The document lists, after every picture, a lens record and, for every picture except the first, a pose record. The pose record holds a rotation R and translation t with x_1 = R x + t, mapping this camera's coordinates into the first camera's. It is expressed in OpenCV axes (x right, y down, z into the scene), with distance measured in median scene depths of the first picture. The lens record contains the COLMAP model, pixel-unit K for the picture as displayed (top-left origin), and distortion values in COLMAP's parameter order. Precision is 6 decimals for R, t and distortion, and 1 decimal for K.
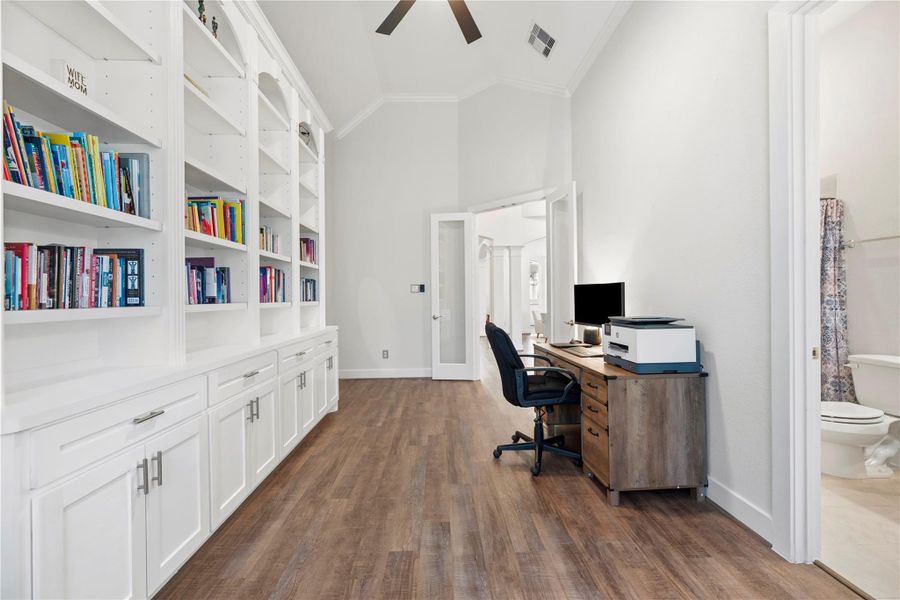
lens RADIAL K [[369.6, 0, 447.1], [0, 369.6, 298.6], [0, 0, 1]] dist [-0.001136, 0.000462]
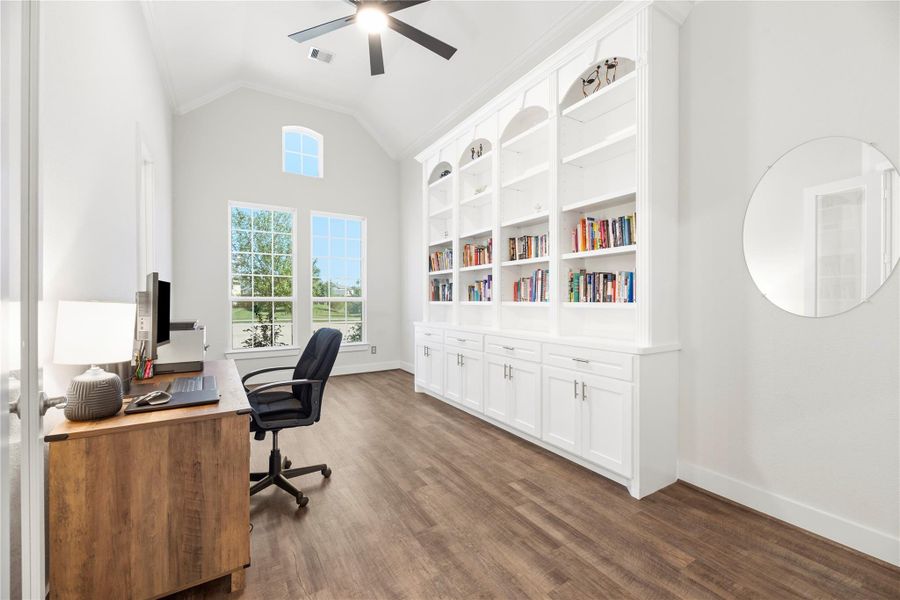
lens RADIAL K [[369.6, 0, 446.3], [0, 369.6, 299.4], [0, 0, 1]] dist [-0.001136, 0.000462]
pose [[-0.873012, 0.011443, -0.487565, 0.305433], [0.008859, 0.999932, 0.007606, -0.005107], [0.487619, 0.002321, -0.873053, 1.865948]]
